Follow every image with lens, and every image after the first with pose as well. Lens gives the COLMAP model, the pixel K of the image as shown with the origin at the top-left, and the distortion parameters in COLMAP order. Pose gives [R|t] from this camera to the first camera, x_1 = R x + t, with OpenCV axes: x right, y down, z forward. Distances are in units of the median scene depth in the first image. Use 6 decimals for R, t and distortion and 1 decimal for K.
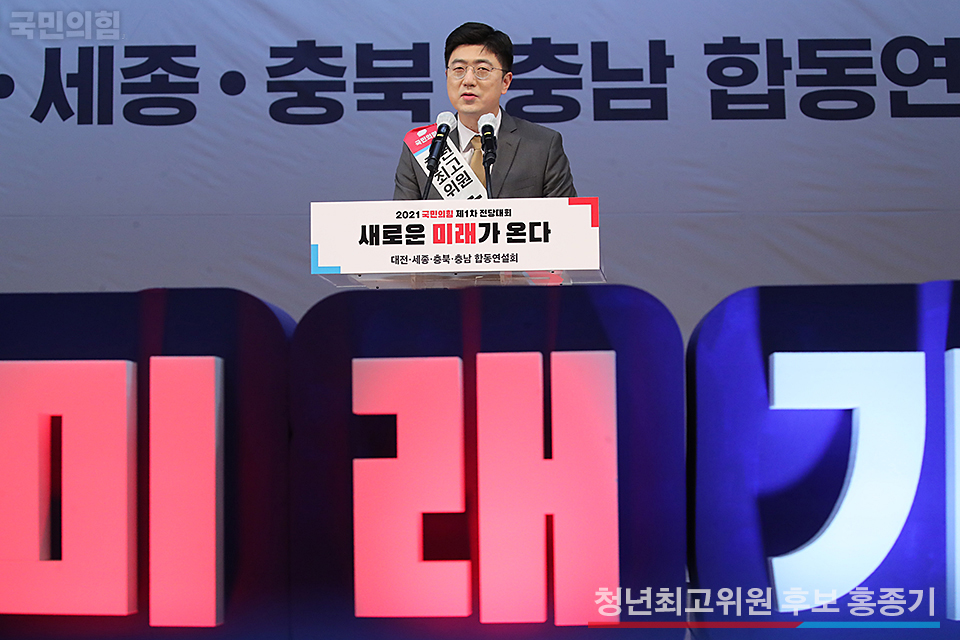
lens RADIAL K [[2687.5, 0, 481.0], [0, 2687.5, 318.5], [0, 0, 1]] dist [-0.296444, 0.000000]
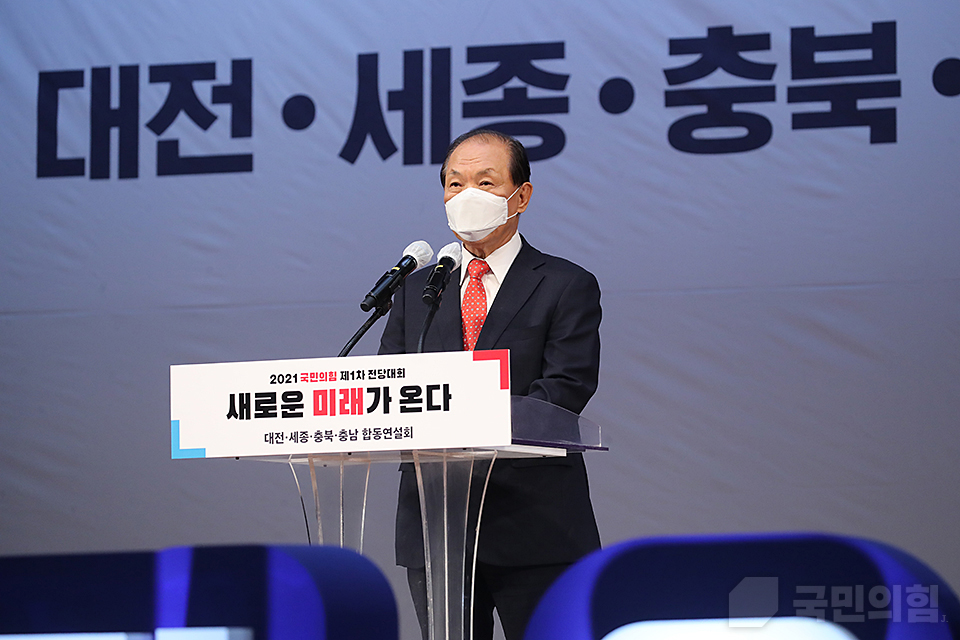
lens RADIAL K [[4803.5, 0, 481.7], [0, 4803.5, 362.5], [0, 0, 1]] dist [0.649334, 0.000000]
pose [[0.941655, -0.028057, -0.335408, 0.282348], [0.031633, 0.999486, 0.005203, -0.028193], [0.335089, -0.015510, 0.942059, -0.159275]]
